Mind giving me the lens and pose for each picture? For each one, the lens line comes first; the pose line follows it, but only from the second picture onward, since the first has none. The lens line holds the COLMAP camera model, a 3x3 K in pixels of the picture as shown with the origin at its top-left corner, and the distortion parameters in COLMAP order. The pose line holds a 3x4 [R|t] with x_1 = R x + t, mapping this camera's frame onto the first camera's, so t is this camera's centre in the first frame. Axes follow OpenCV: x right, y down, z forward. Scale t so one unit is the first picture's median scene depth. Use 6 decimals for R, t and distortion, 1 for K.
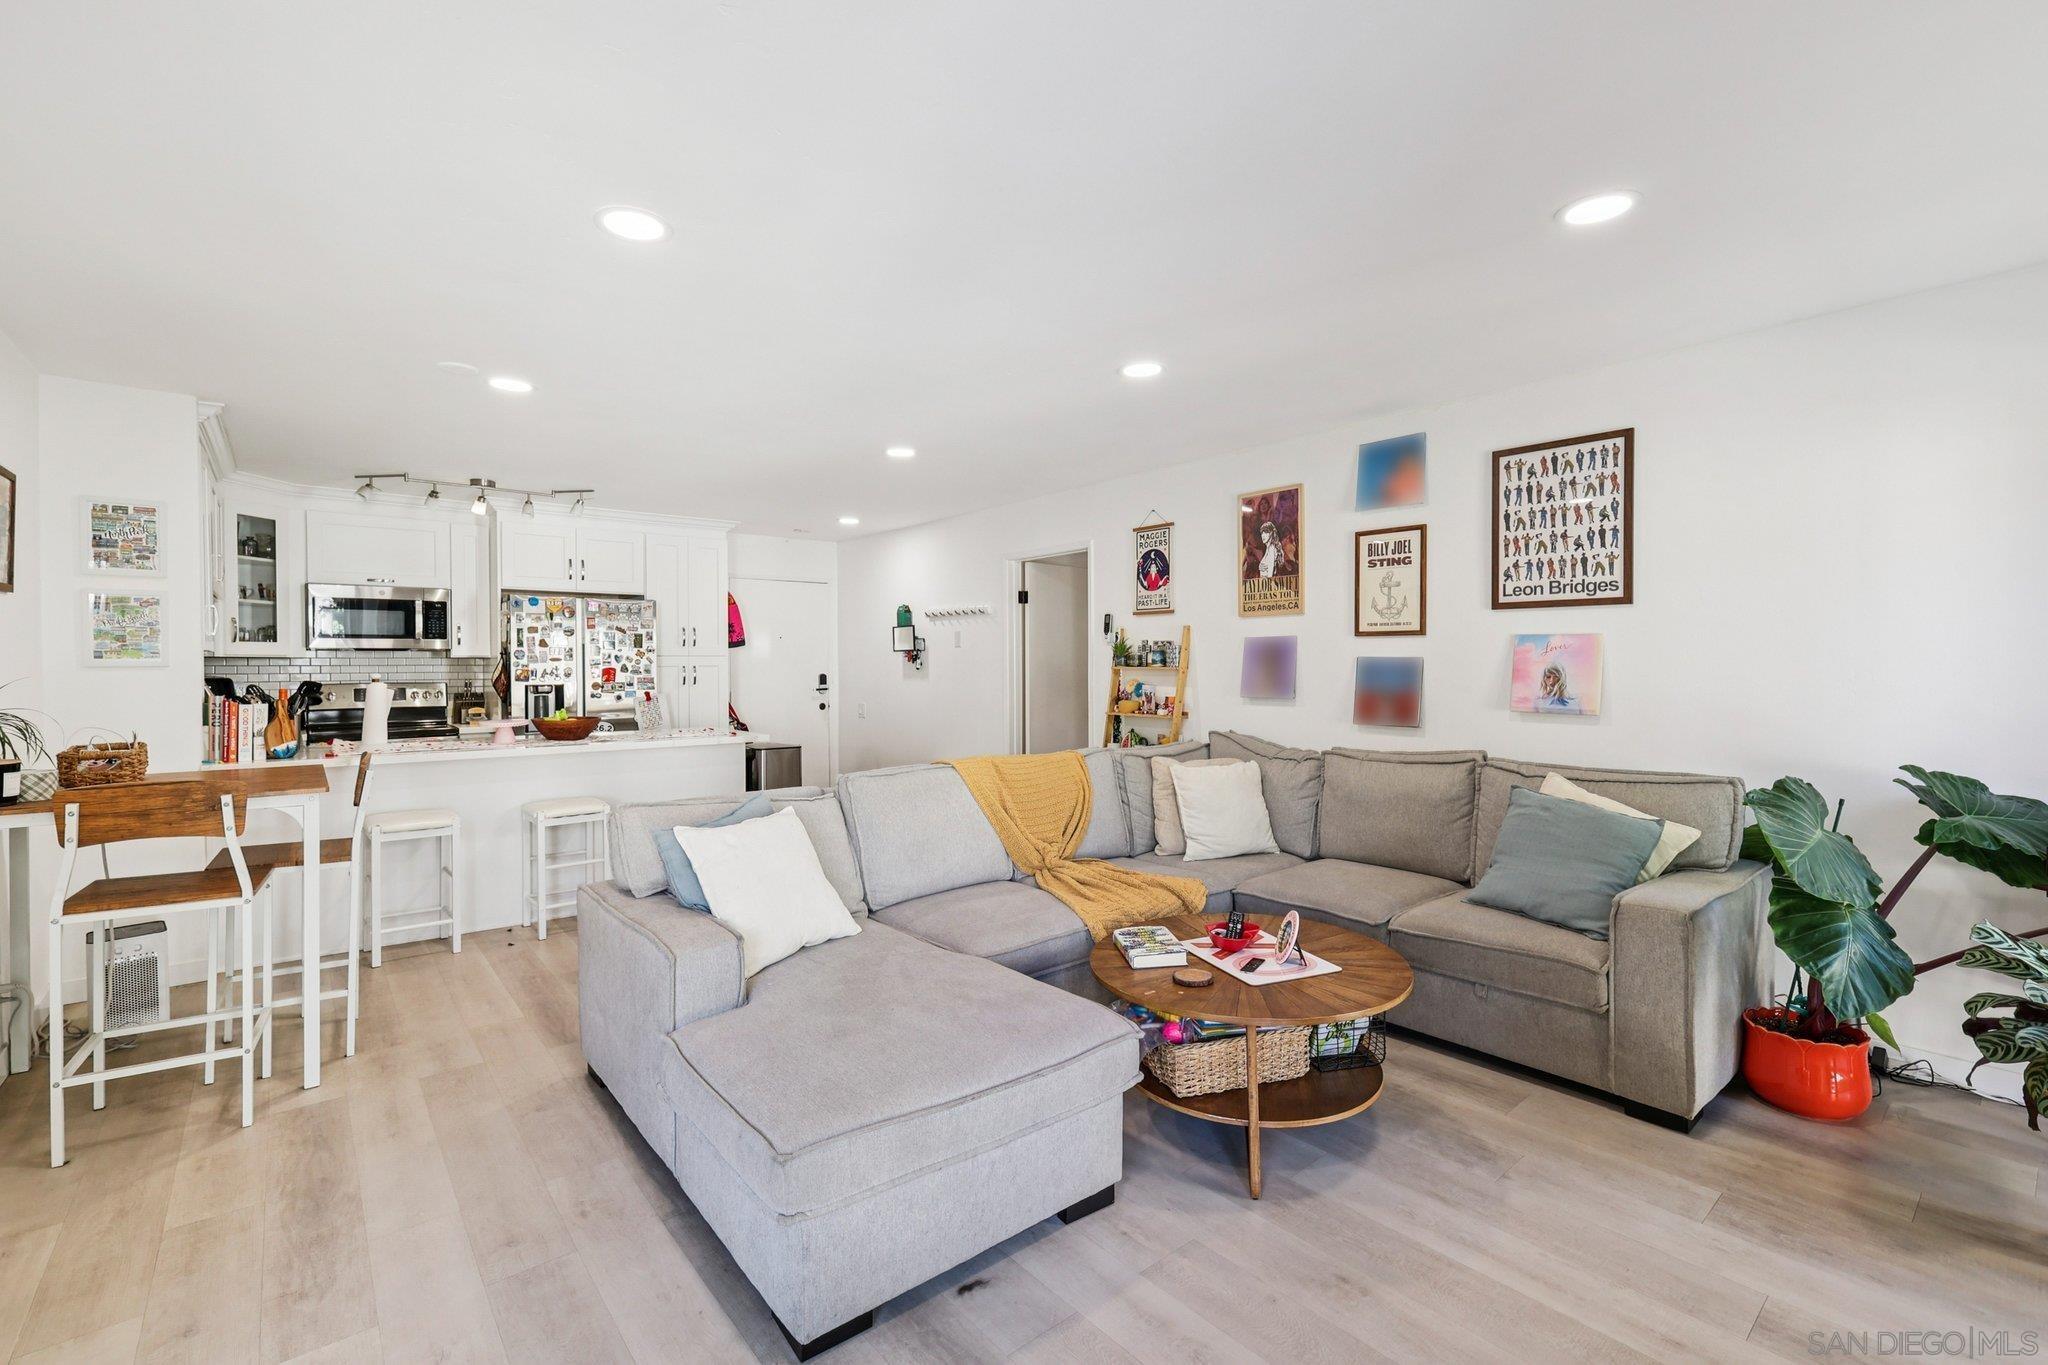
lens RADIAL K [[900.3, 0, 1009.3], [0, 900.3, 670.6], [0, 0, 1]] dist [0.003369, -0.000772]
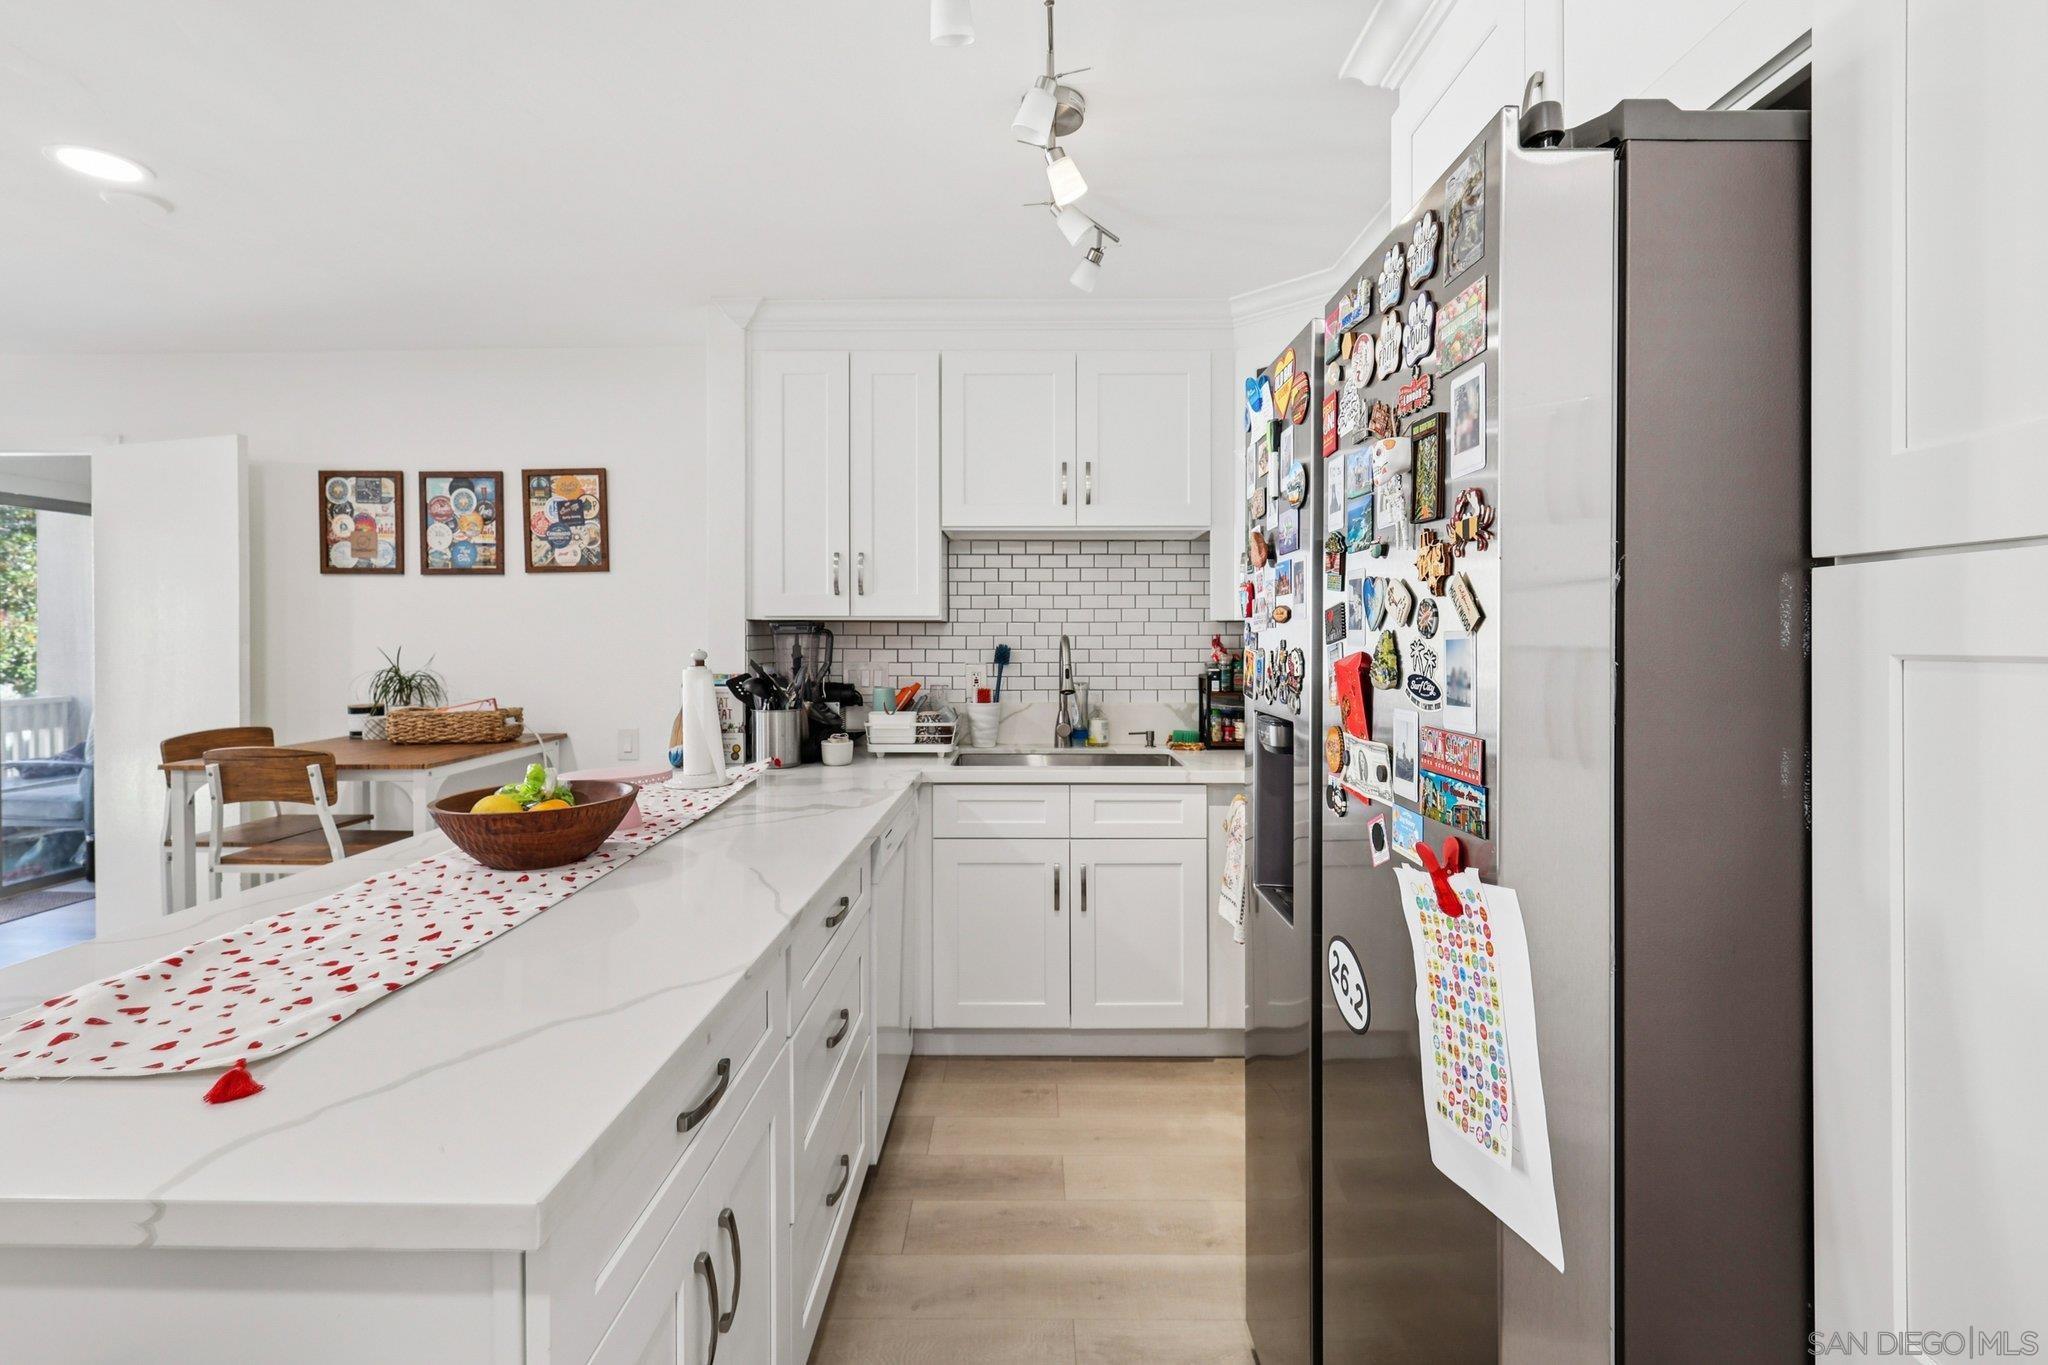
lens RADIAL K [[900.3, 0, 1011.6], [0, 900.3, 642.7], [0, 0, 1]] dist [0.003369, -0.000772]
pose [[-0.643840, 0.010771, -0.765084, -0.408059], [-0.002986, 0.999858, 0.016589, -0.012179], [0.765154, 0.012965, -0.643716, 1.531673]]
